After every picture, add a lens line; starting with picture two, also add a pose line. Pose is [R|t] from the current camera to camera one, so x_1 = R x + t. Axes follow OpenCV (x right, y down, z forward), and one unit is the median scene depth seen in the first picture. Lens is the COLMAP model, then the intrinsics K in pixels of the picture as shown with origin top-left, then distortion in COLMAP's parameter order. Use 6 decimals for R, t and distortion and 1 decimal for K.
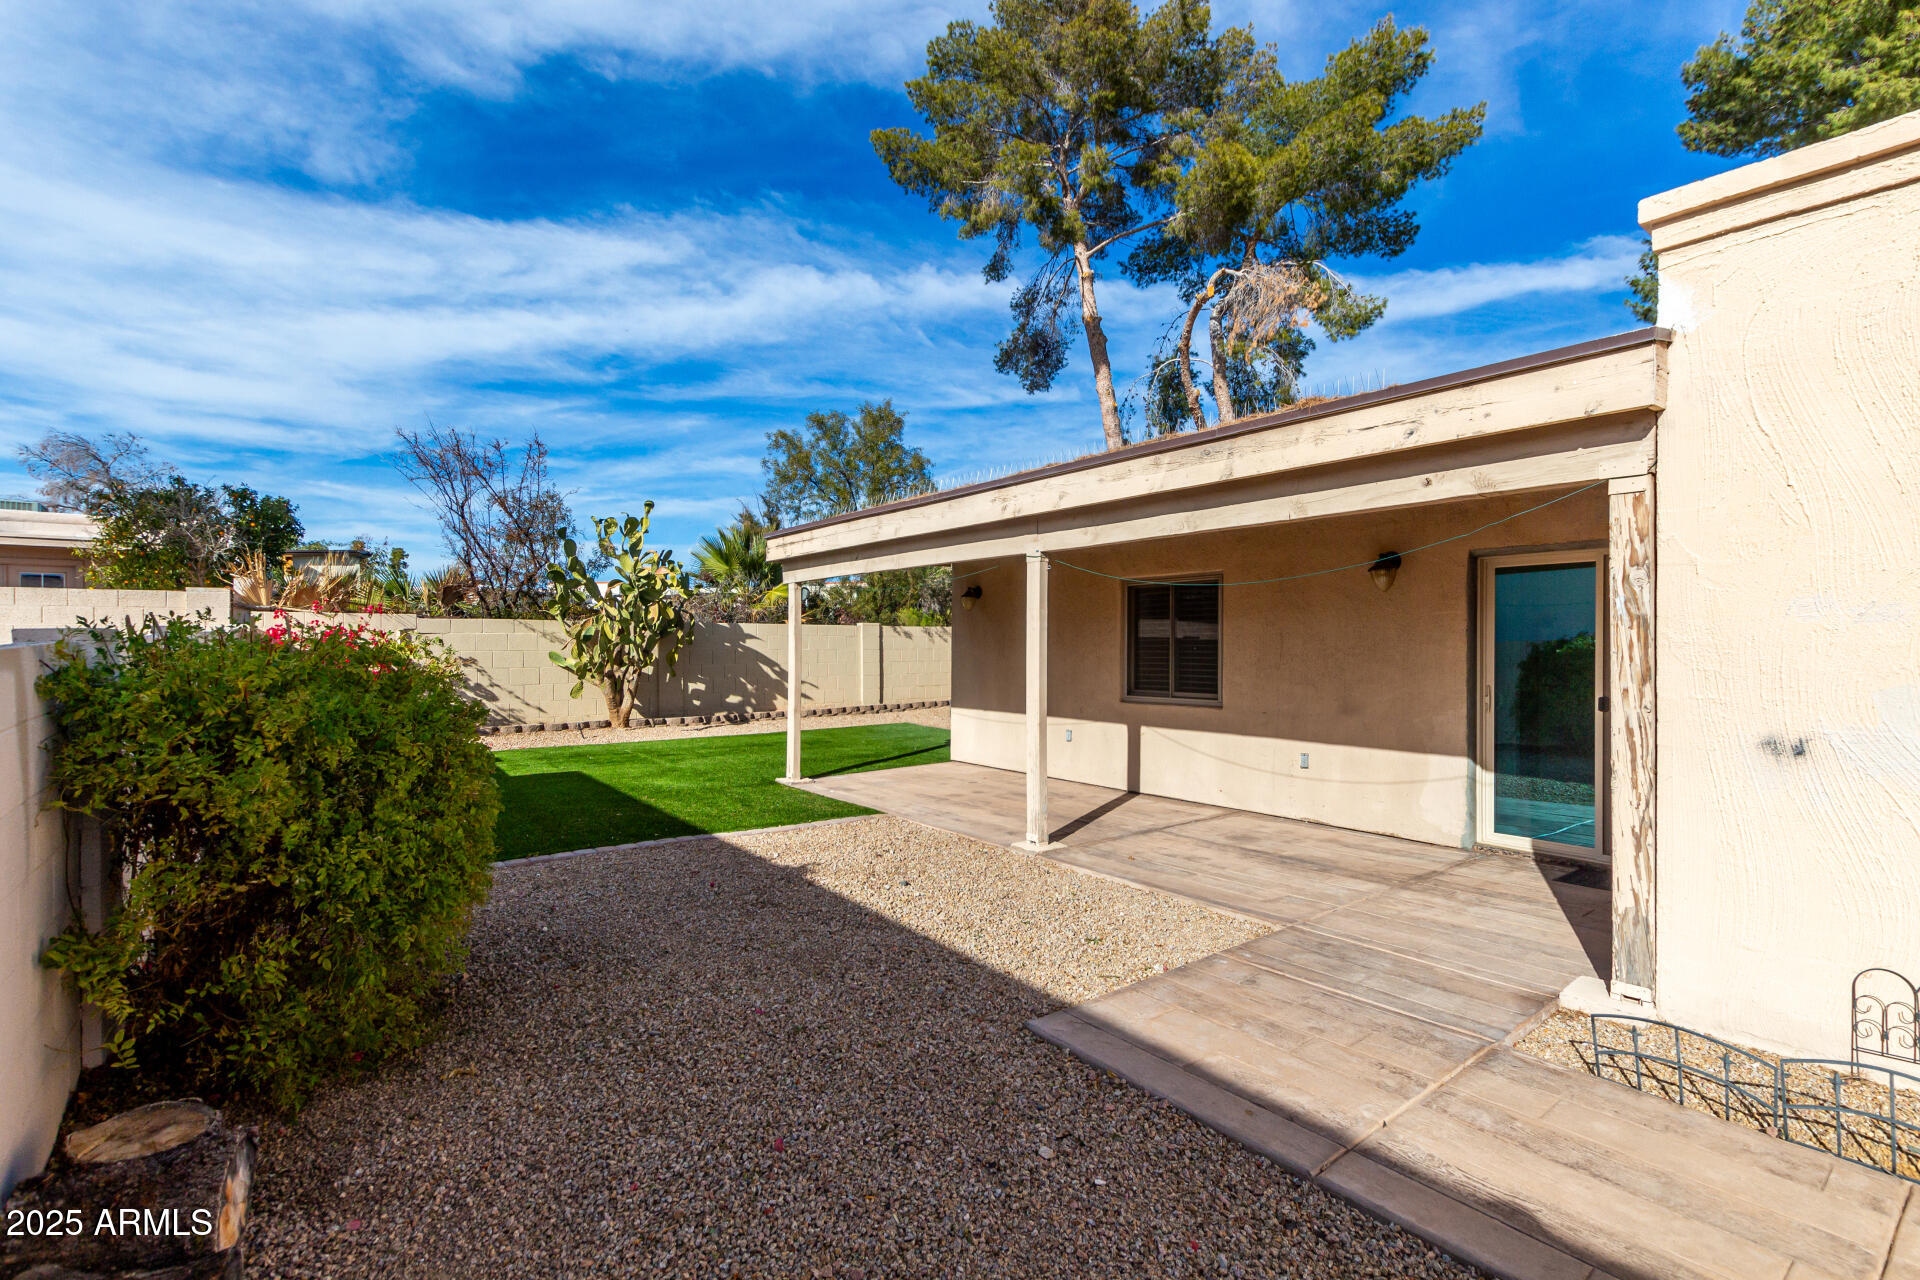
lens RADIAL K [[897.2, 0, 967.6], [0, 897.2, 644.6], [0, 0, 1]] dist [0.003990, -0.002407]
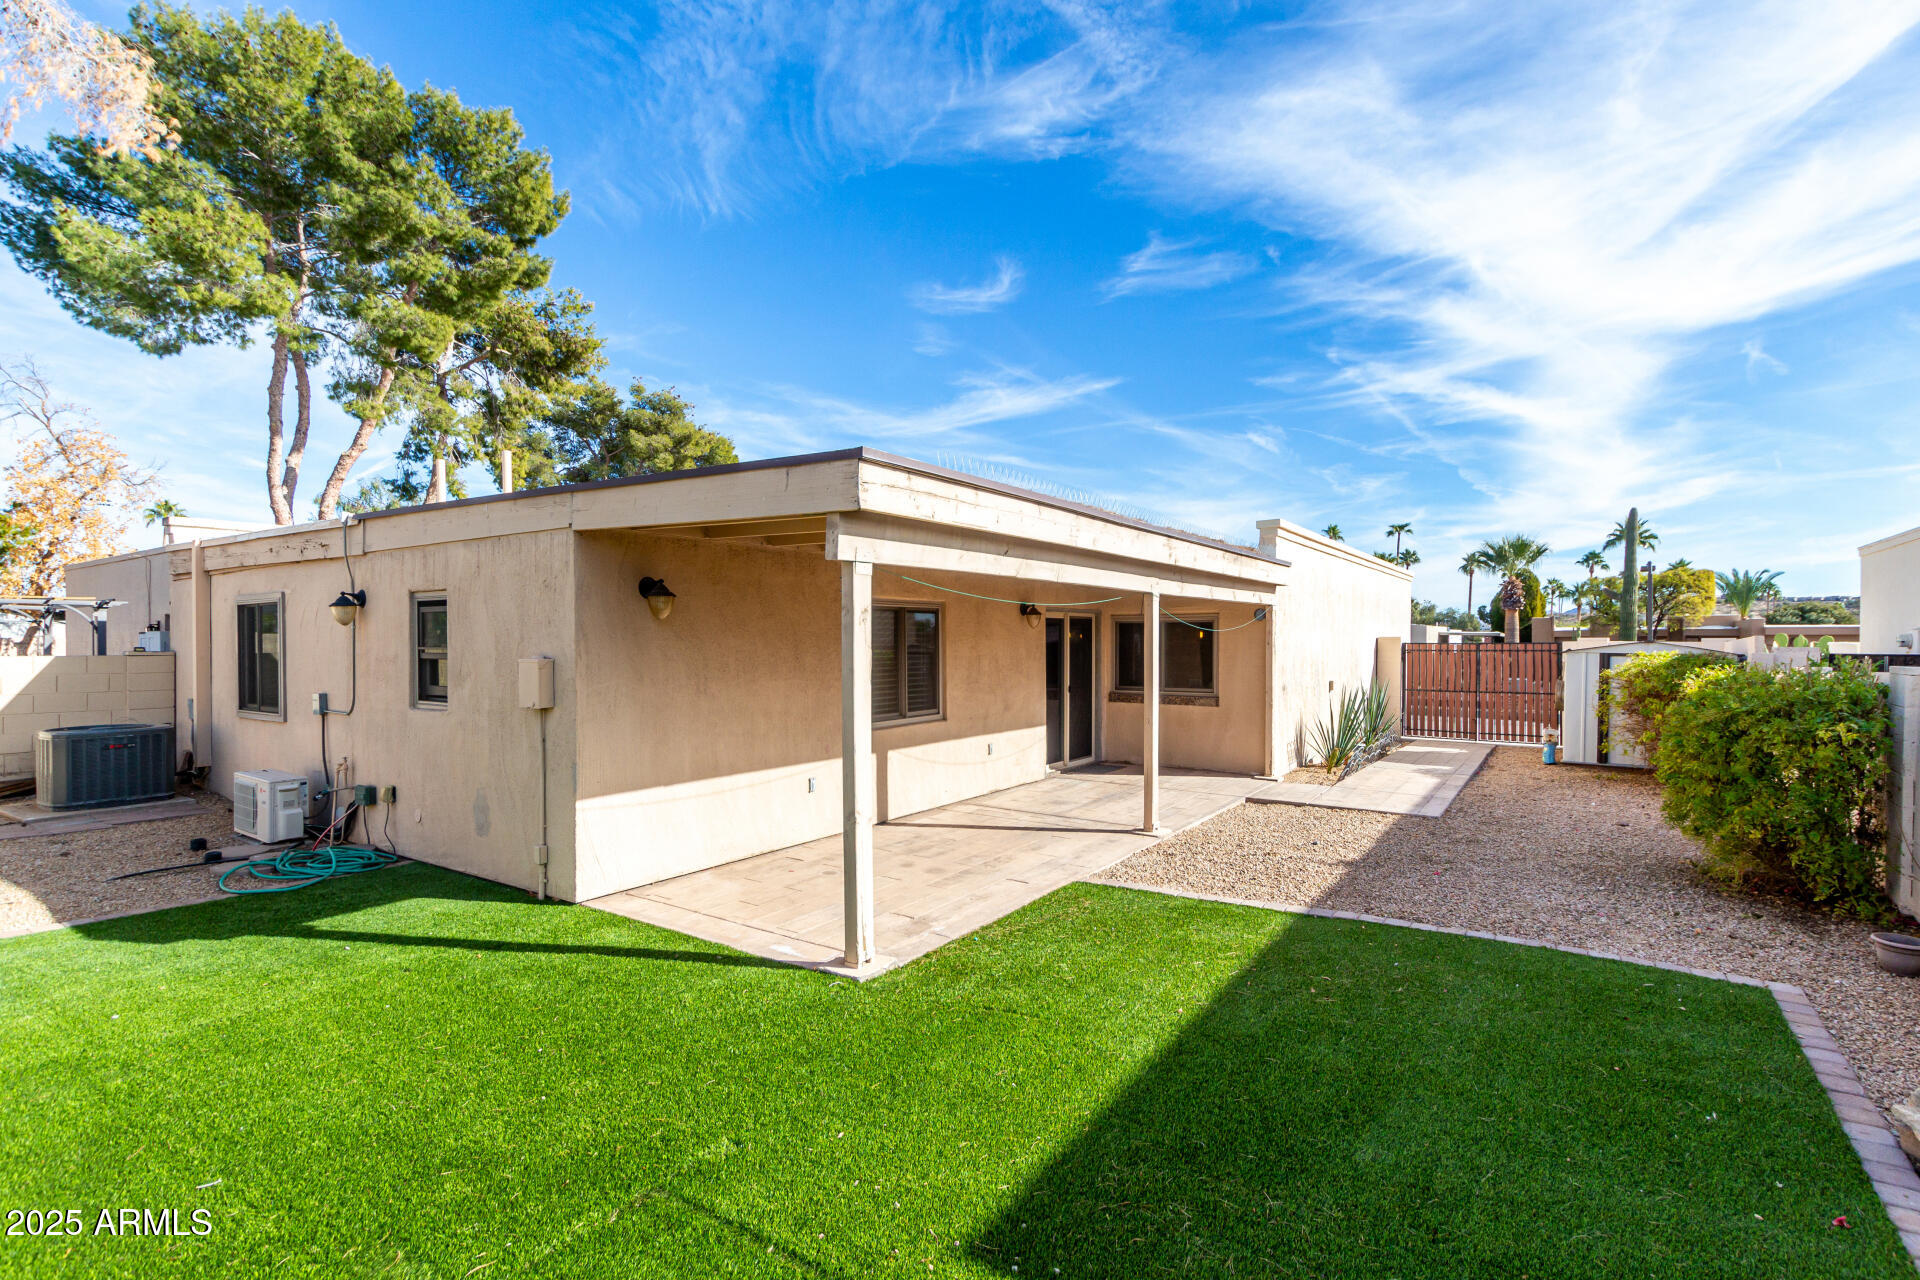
lens RADIAL K [[897.2, 0, 960.0], [0, 897.2, 646.1], [0, 0, 1]] dist [0.003990, -0.002407]
pose [[-0.304073, -0.005381, 0.952634, -0.889152], [-0.001562, 0.999986, 0.005149, -0.032477], [-0.952647, 0.000078, -0.304077, 1.438963]]
